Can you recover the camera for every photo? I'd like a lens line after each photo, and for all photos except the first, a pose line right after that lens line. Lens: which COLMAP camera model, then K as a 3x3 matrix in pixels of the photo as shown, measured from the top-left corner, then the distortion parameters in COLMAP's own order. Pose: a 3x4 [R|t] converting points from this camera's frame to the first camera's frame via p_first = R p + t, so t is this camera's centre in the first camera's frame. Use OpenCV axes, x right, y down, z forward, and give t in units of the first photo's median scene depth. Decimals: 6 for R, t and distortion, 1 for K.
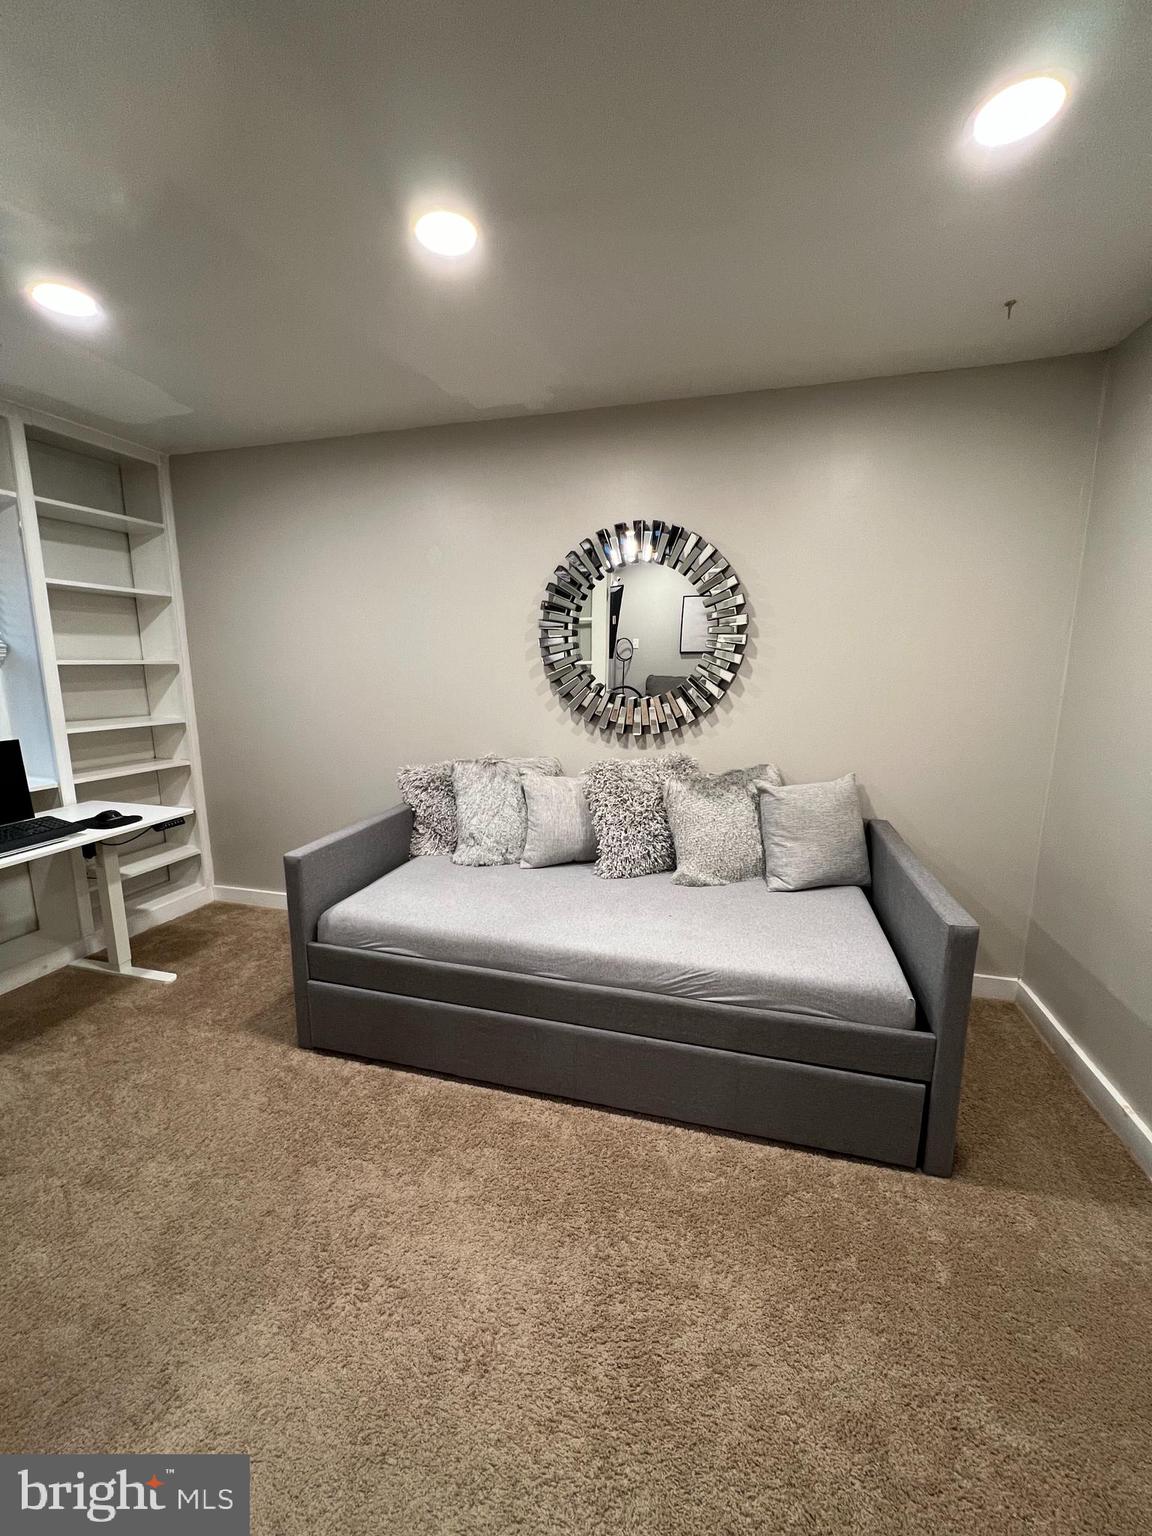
lens RADIAL K [[614.7, 0, 573.3], [0, 614.7, 768.5], [0, 0, 1]] dist [-0.000716, 0.000597]
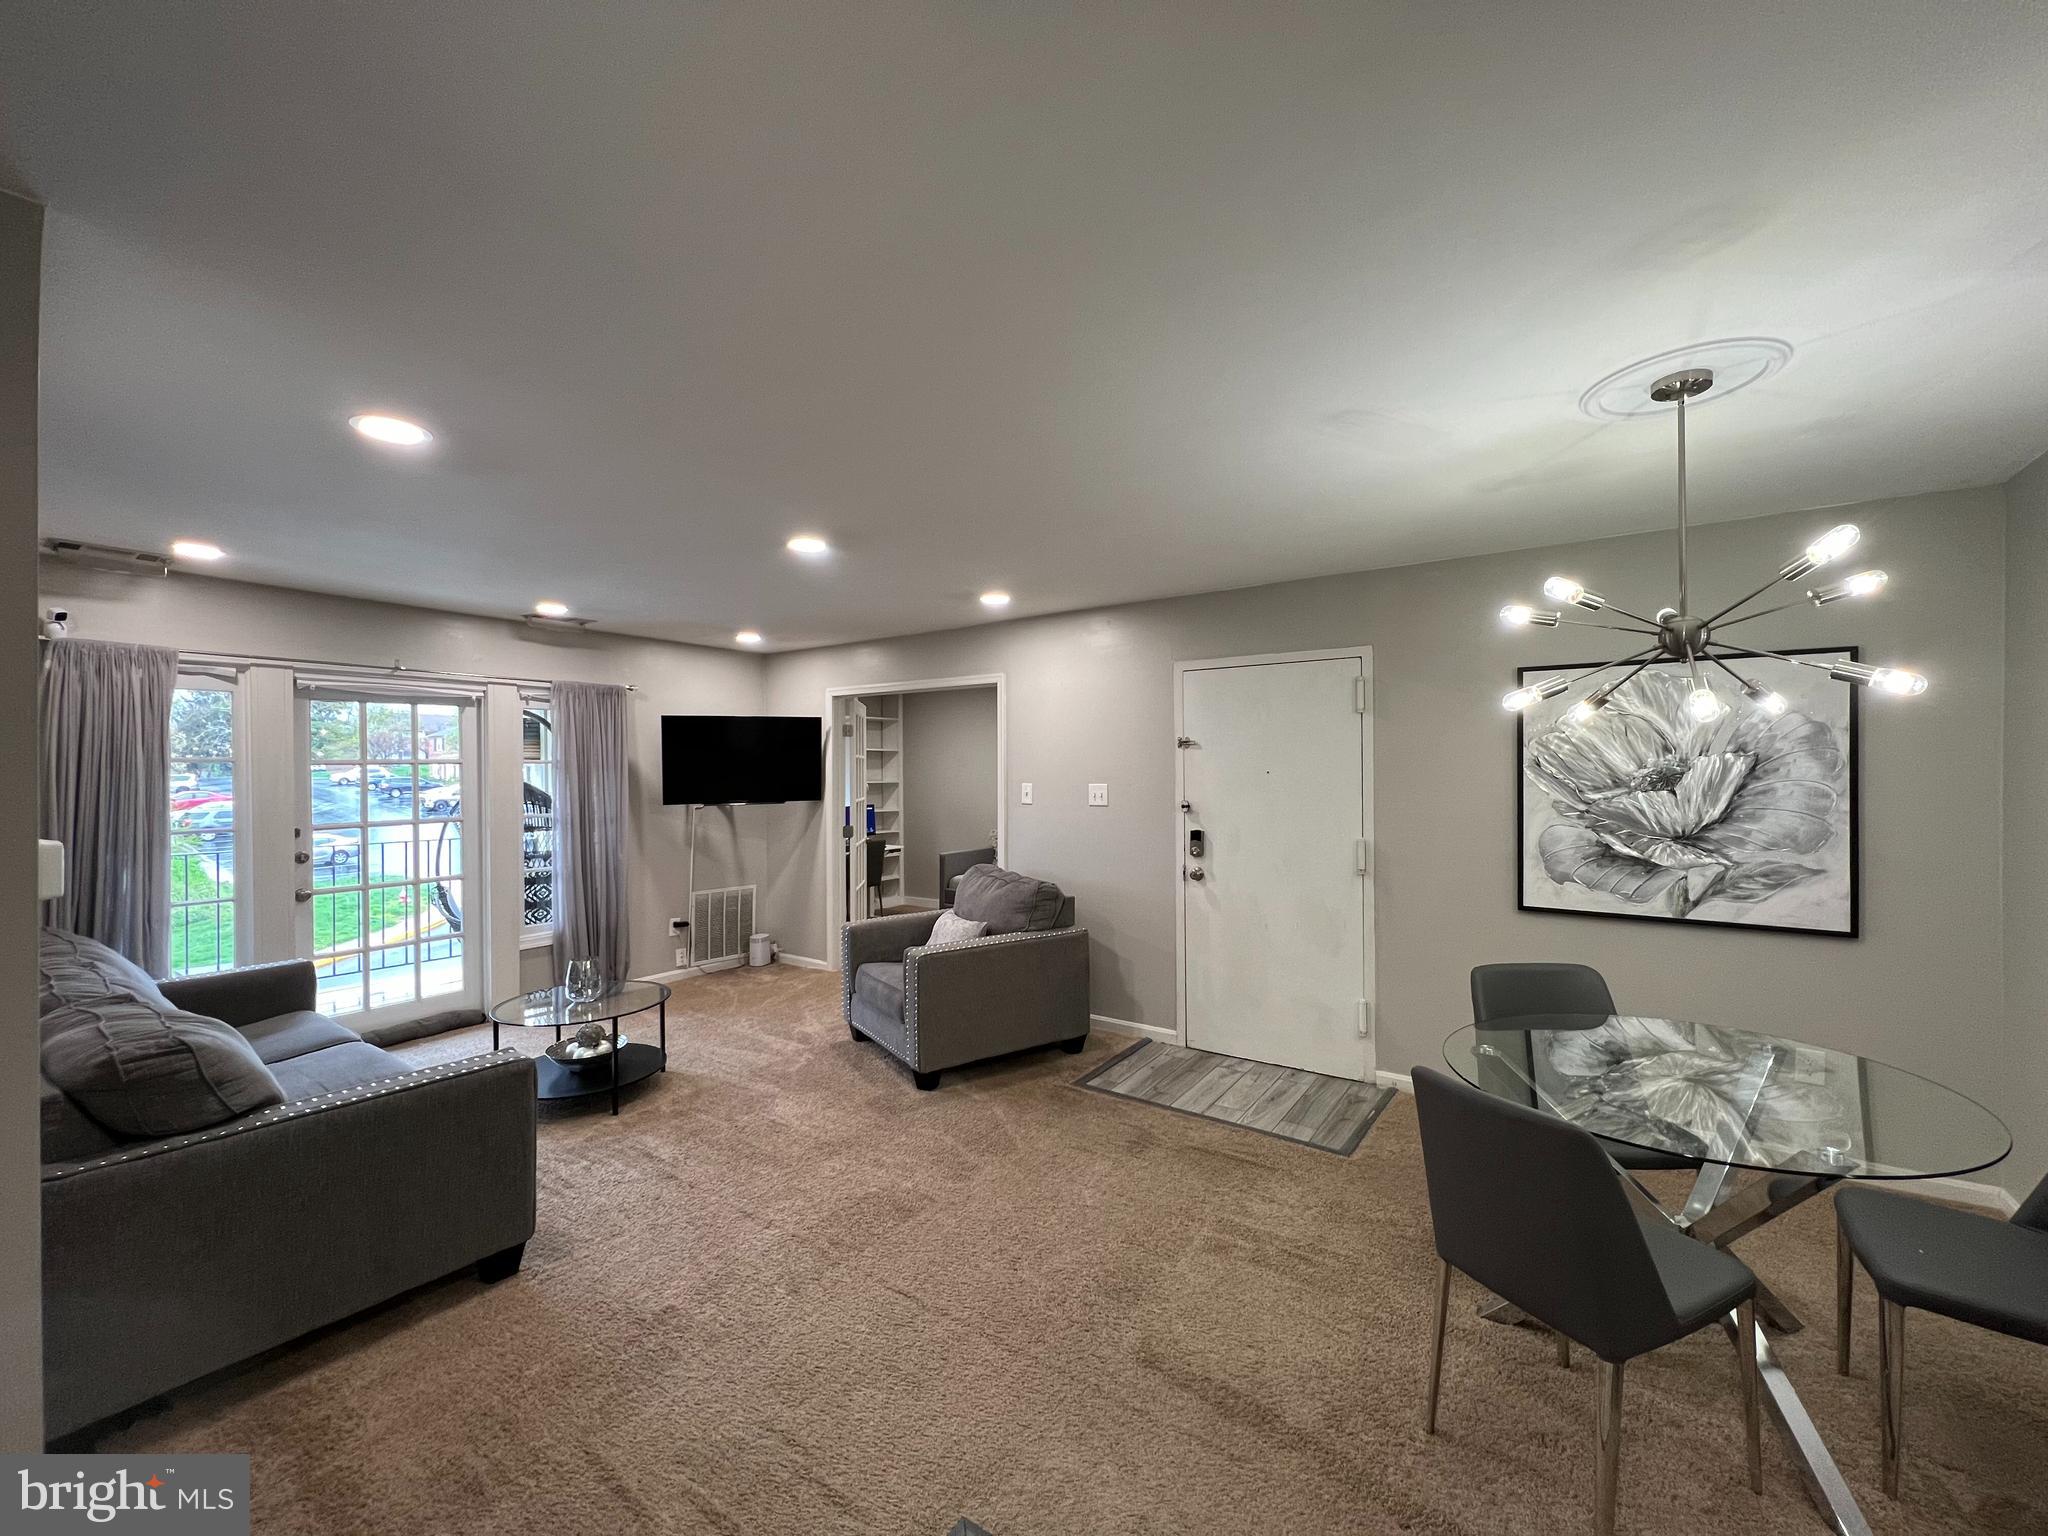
lens RADIAL K [[819.6, 0, 1026.4], [0, 819.6, 770.0], [0, 0, 1]] dist [-0.000716, 0.000597]
pose [[0.944127, -0.001902, -0.329577, 0.818360], [-0.055467, 0.984803, -0.164580, 0.264721], [0.324882, 0.173665, 0.929673, -1.740273]]
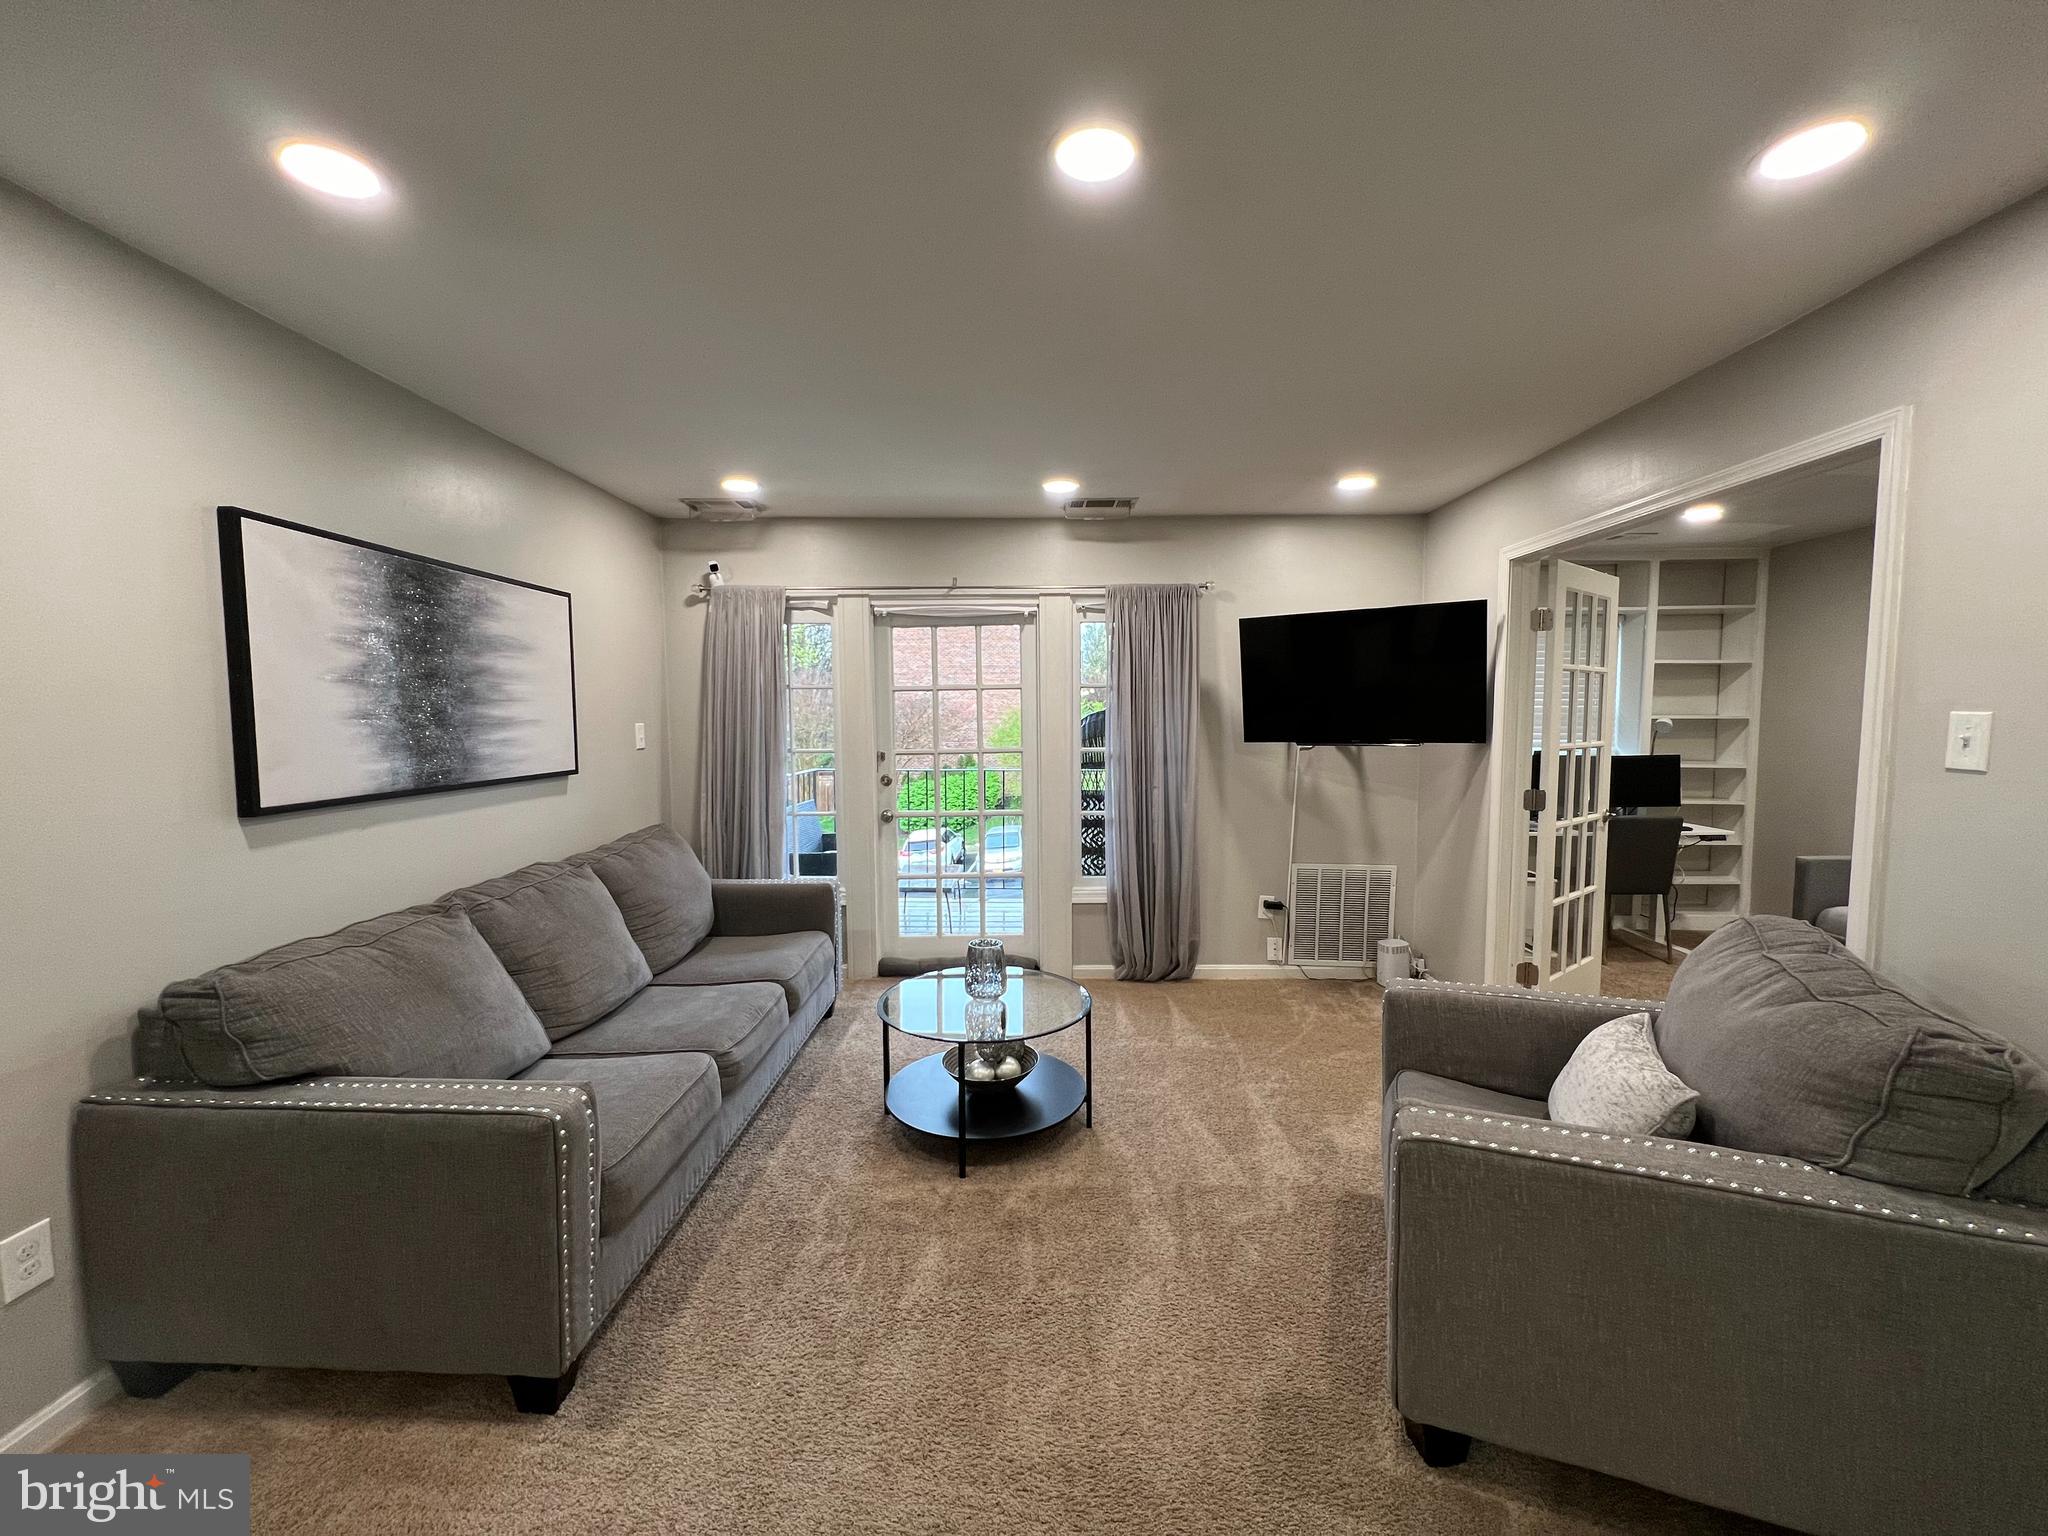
lens RADIAL K [[819.6, 0, 1026.4], [0, 819.6, 770.0], [0, 0, 1]] dist [-0.000716, 0.000597]
pose [[0.255965, 0.068103, -0.964284, 0.639675], [-0.165838, 0.985821, 0.025603, 0.140905], [0.952355, 0.153361, 0.263630, -0.876665]]
